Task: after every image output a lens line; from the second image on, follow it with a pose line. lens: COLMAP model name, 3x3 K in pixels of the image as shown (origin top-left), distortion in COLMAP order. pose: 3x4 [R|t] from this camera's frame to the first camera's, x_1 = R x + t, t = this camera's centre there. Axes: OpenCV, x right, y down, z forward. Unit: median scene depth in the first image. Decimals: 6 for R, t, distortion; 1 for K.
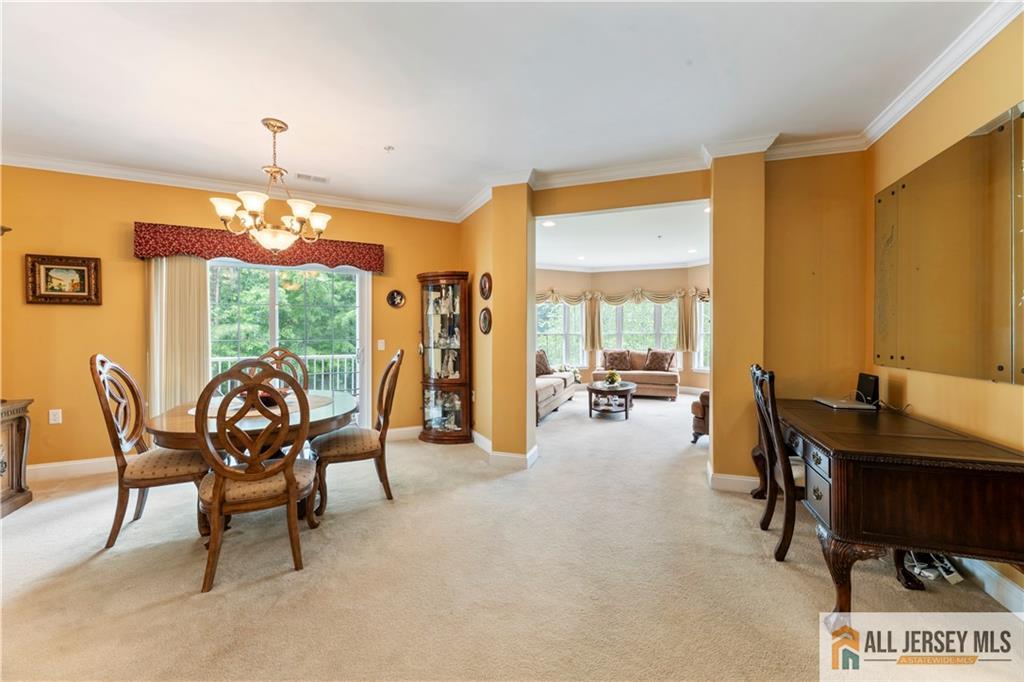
lens RADIAL K [[411.3, 0, 513.1], [0, 411.3, 337.8], [0, 0, 1]] dist [0.001132, 0.000048]
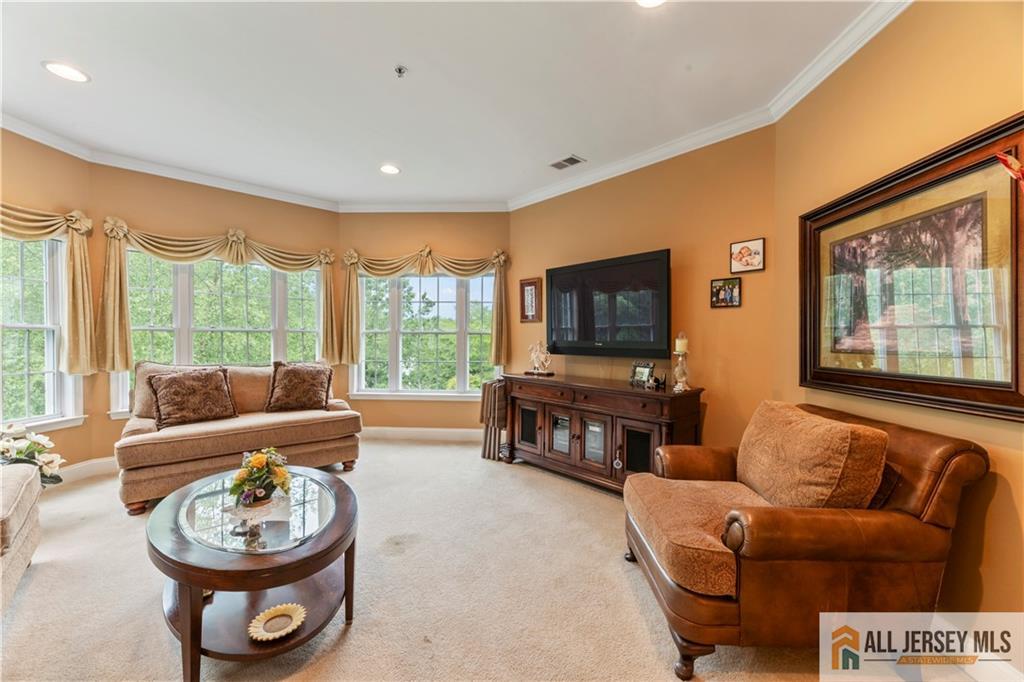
lens RADIAL K [[406.0, 0, 512.2], [0, 406.0, 343.4], [0, 0, 1]] dist [0.001688, -0.000141]
pose [[0.485757, -0.009102, 0.874047, 0.105046], [-0.003058, 0.999922, 0.012113, -0.002630], [-0.874089, -0.008557, 0.485691, 0.963490]]
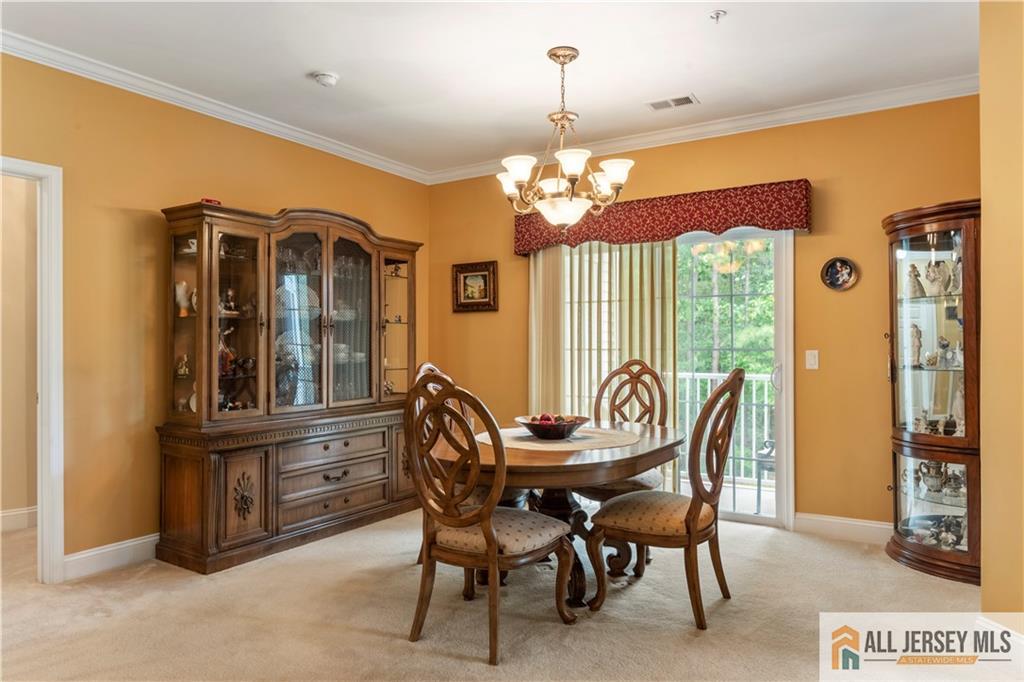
lens RADIAL K [[666.0, 0, 516.4], [0, 666.0, 342.7], [0, 0, 1]] dist [0.005075, 0.000738]
pose [[0.518531, -0.002056, -0.855057, 0.239350], [-0.002577, 0.999989, -0.003968, -0.000948], [0.855055, 0.004261, 0.518520, 0.196789]]
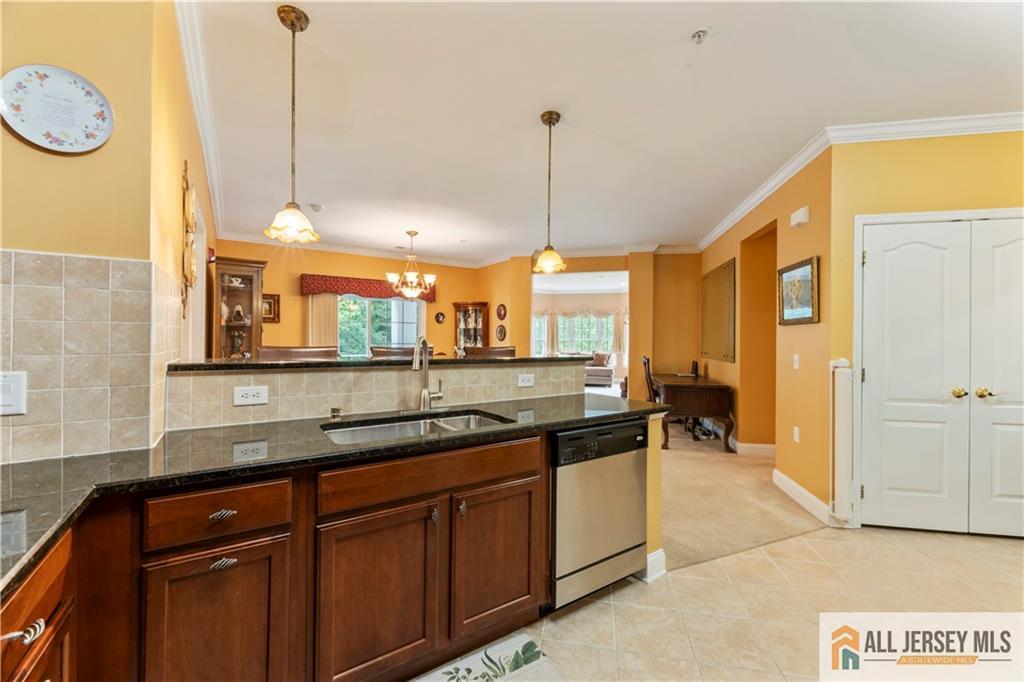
lens RADIAL K [[411.3, 0, 513.1], [0, 411.3, 337.8], [0, 0, 1]] dist [0.001132, 0.000048]
pose [[0.990509, 0.006439, 0.137299, -0.227267], [-0.005127, 0.999938, -0.009906, -0.005245], [-0.137354, 0.009108, 0.990480, -0.597241]]
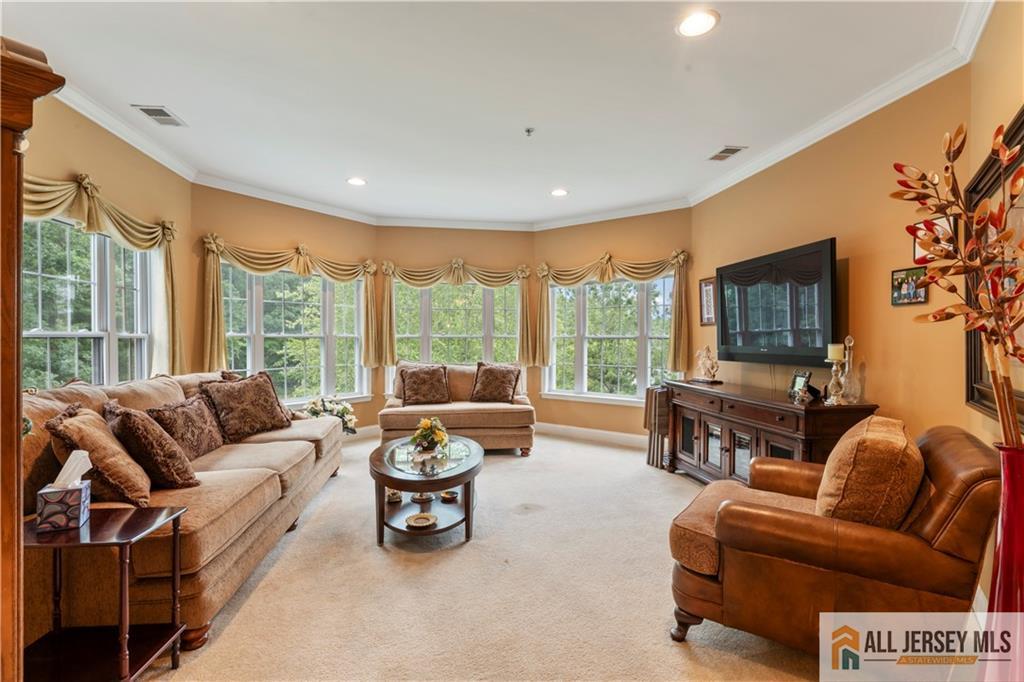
lens RADIAL K [[466.4, 0, 512.3], [0, 466.4, 344.6], [0, 0, 1]] dist [-0.000862, -0.000166]
pose [[0.885514, -0.001807, 0.464610, 0.119440], [-0.001401, 0.999978, 0.006559, -0.005811], [-0.464611, -0.006459, 0.885491, 0.705322]]
